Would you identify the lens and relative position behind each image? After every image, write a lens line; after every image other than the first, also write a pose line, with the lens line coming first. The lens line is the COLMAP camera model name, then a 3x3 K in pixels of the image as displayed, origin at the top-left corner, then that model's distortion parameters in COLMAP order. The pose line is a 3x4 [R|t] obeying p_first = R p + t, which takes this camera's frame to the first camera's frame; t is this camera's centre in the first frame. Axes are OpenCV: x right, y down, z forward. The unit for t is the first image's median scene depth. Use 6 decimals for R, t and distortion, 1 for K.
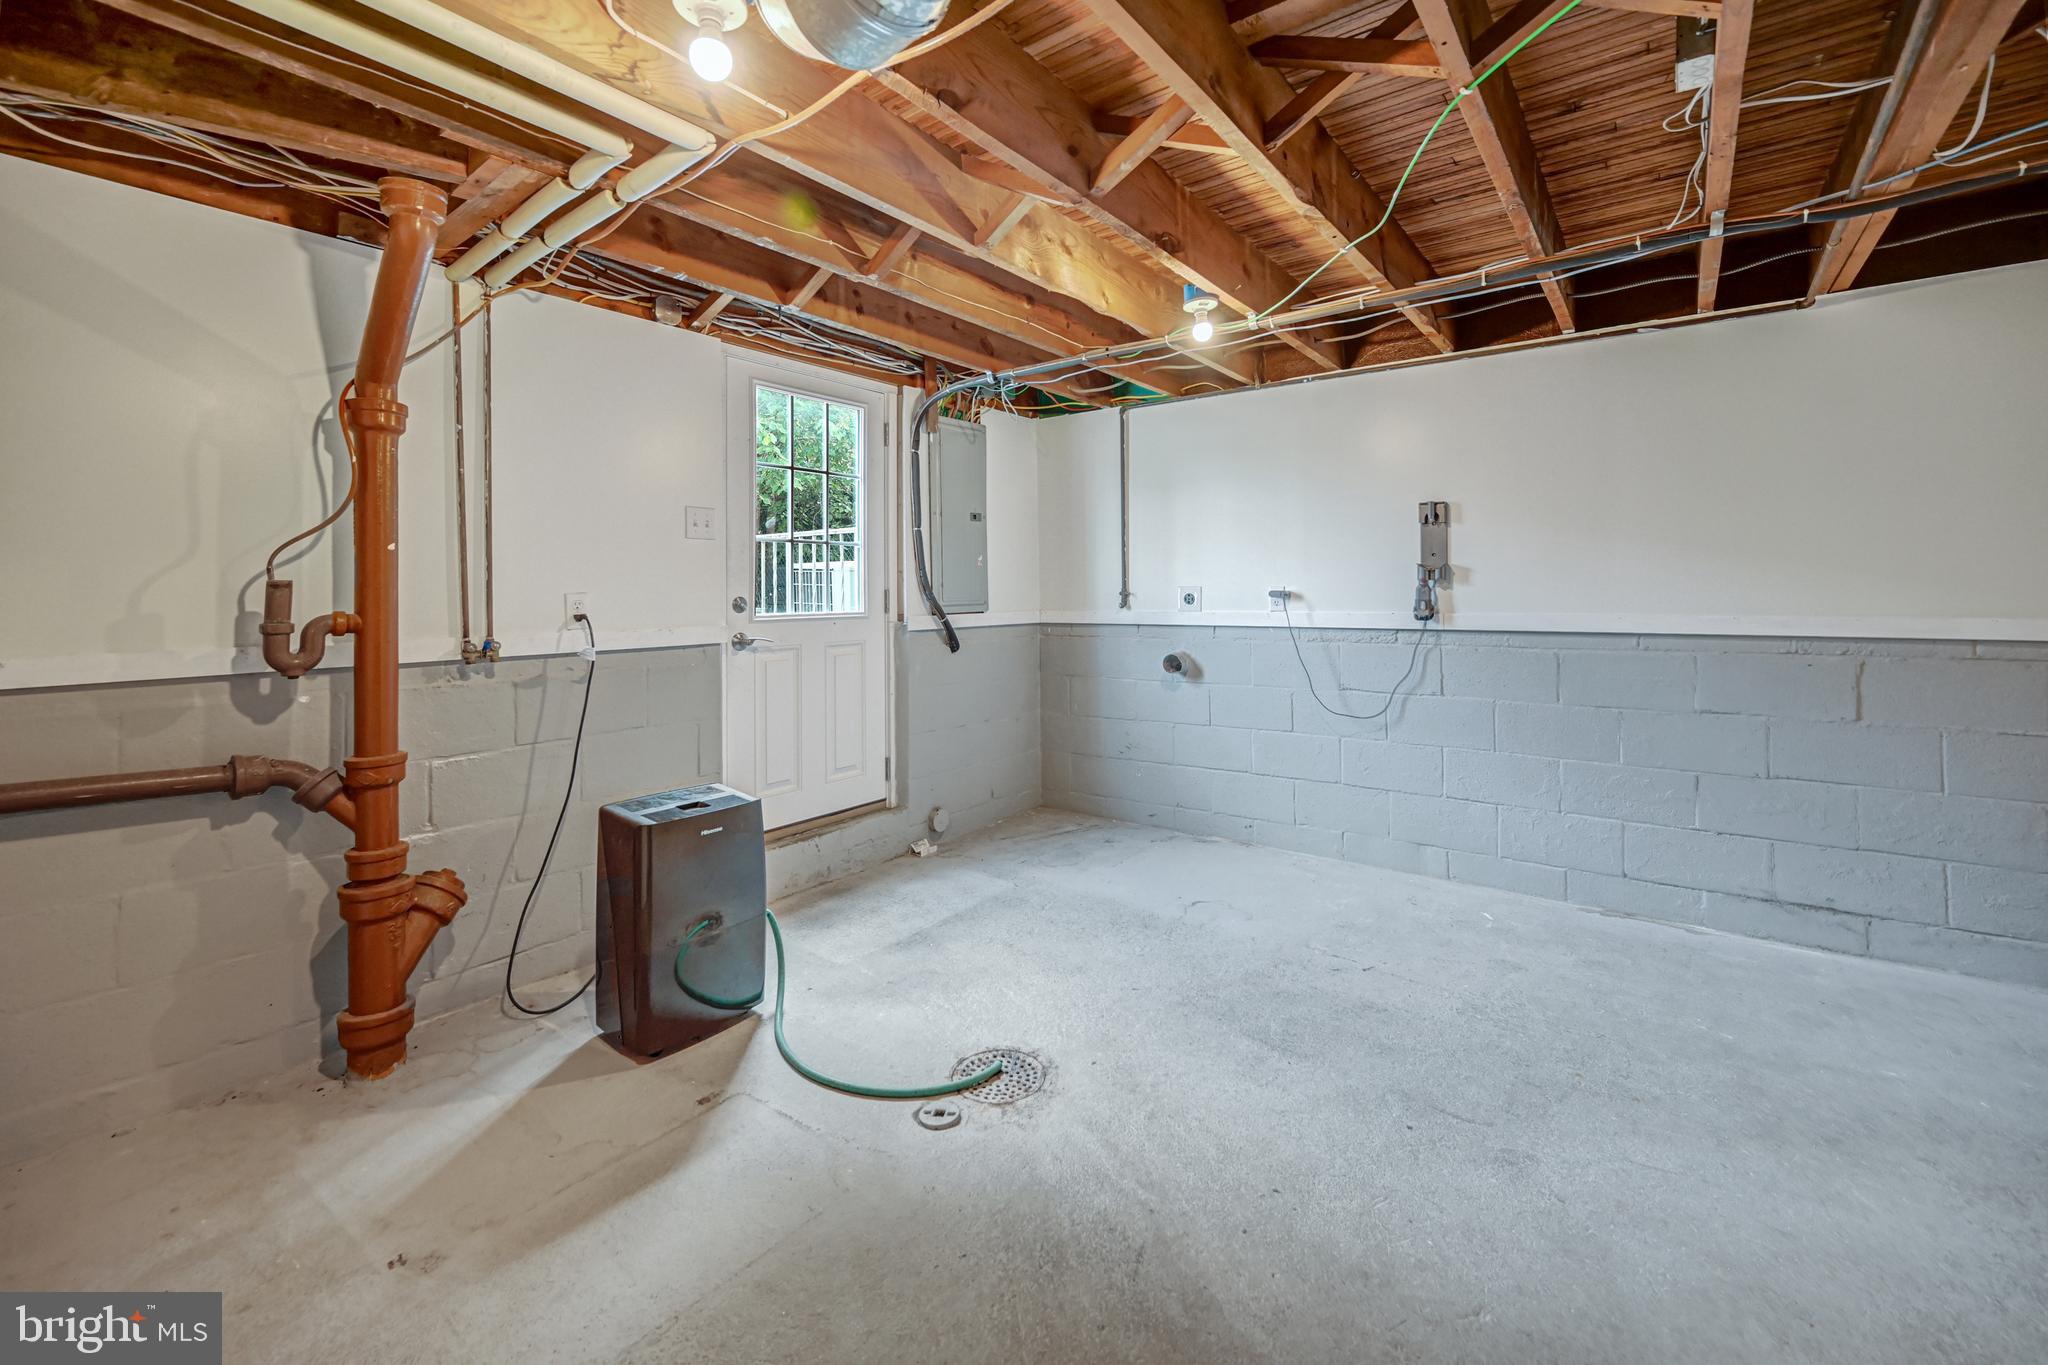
lens RADIAL K [[838.9, 0, 1030.6], [0, 838.9, 686.2], [0, 0, 1]] dist [0.000496, -0.000045]
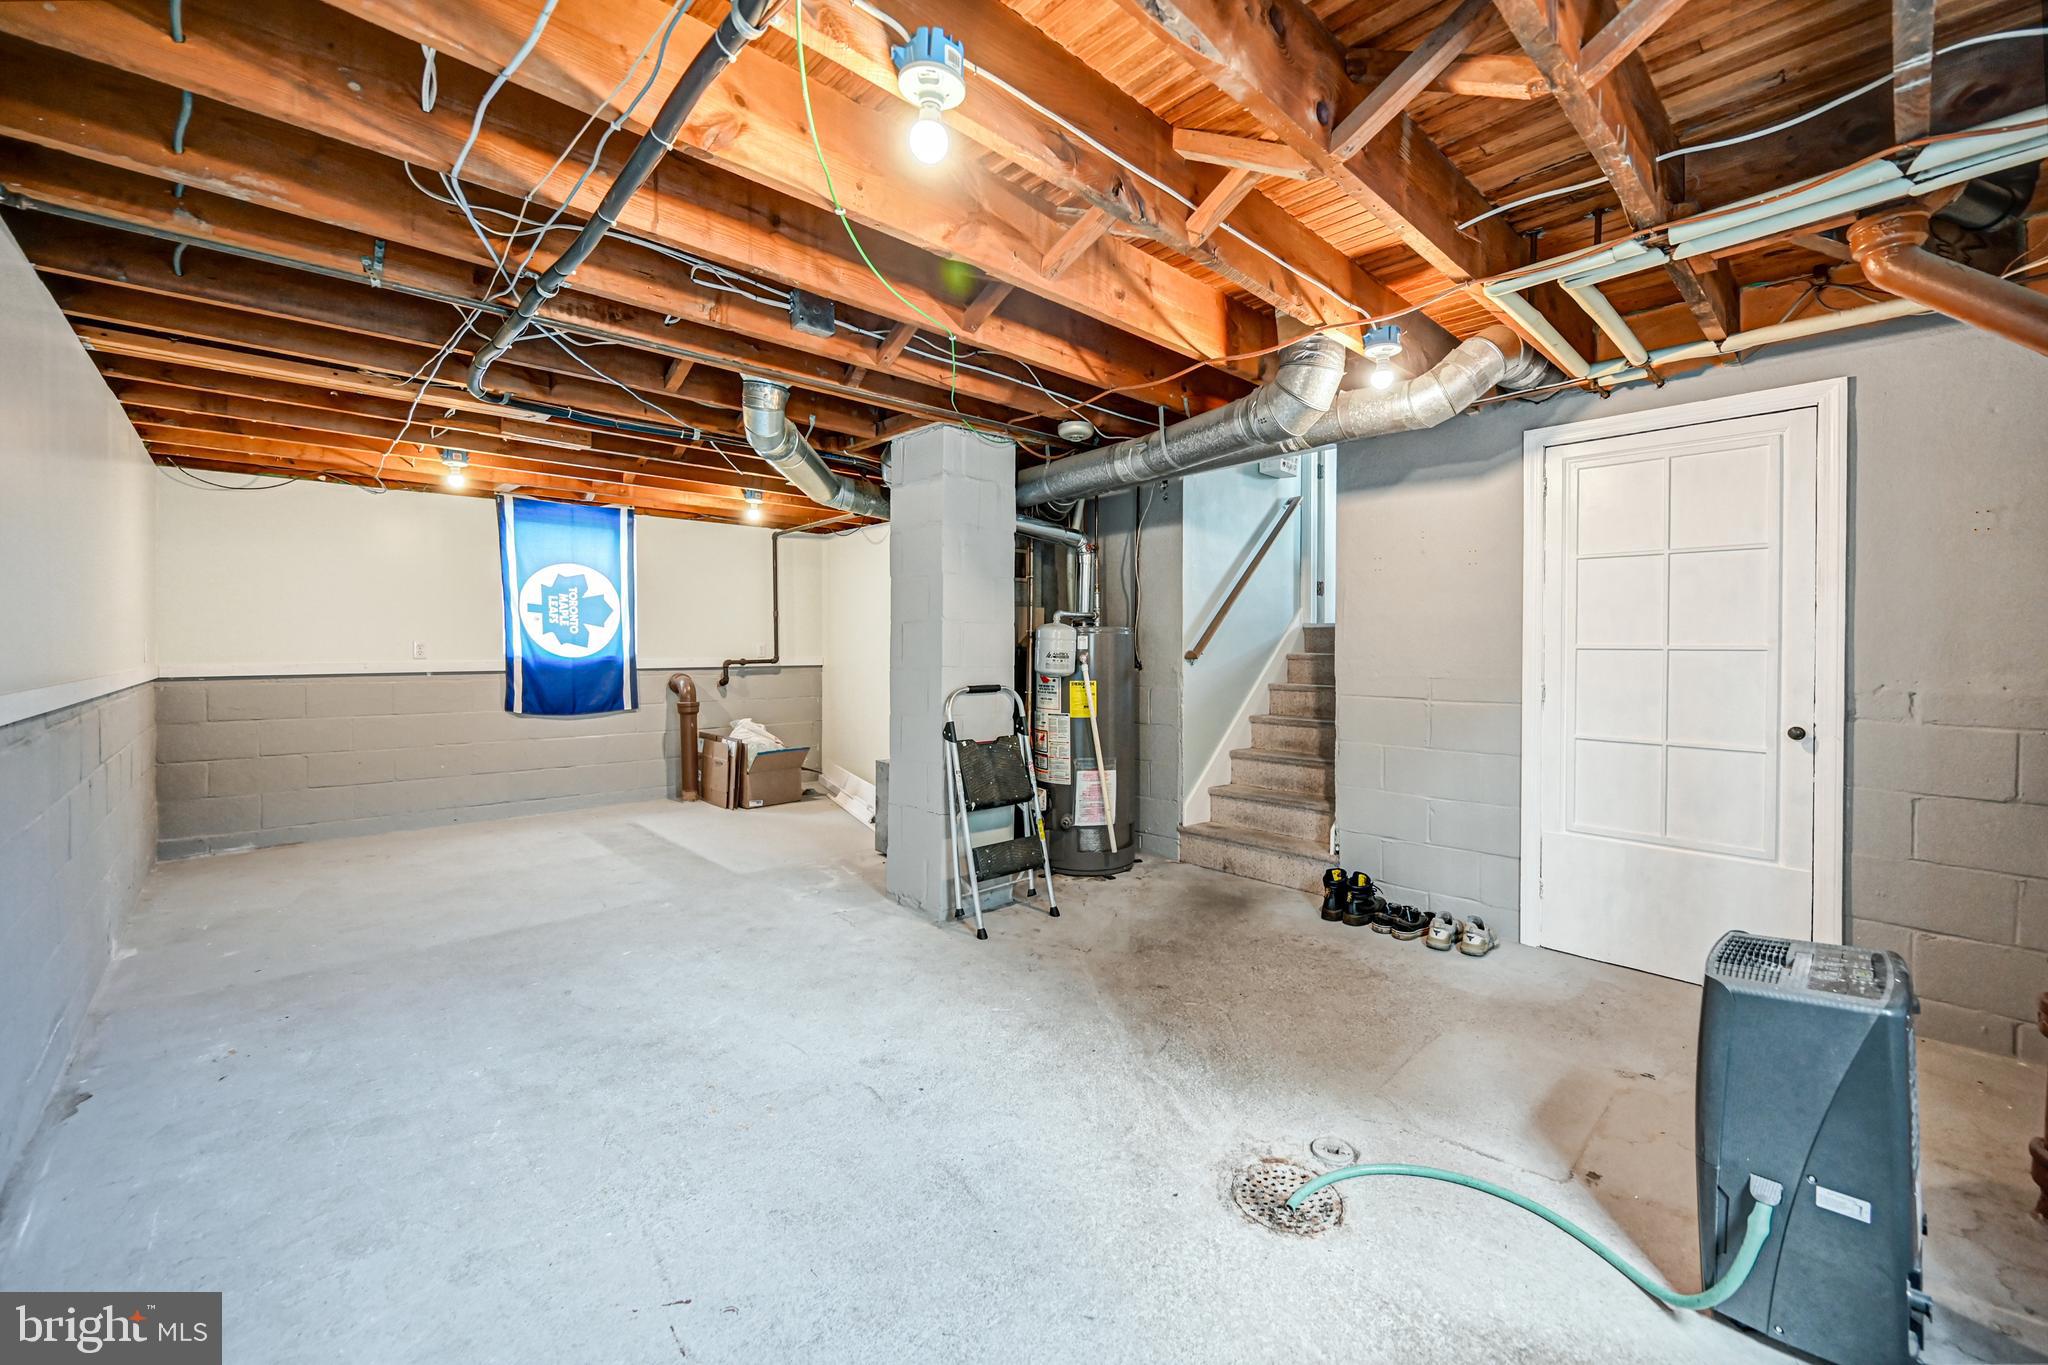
lens RADIAL K [[801.4, 0, 1024.0], [0, 801.4, 682.5], [0, 0, 1]] dist [-0.002256, -0.000091]
pose [[-0.983055, 0.001076, 0.183305, 0.089382], [0.030600, 0.986915, 0.158309, -0.243192], [-0.180736, 0.161236, -0.970225, 2.023577]]
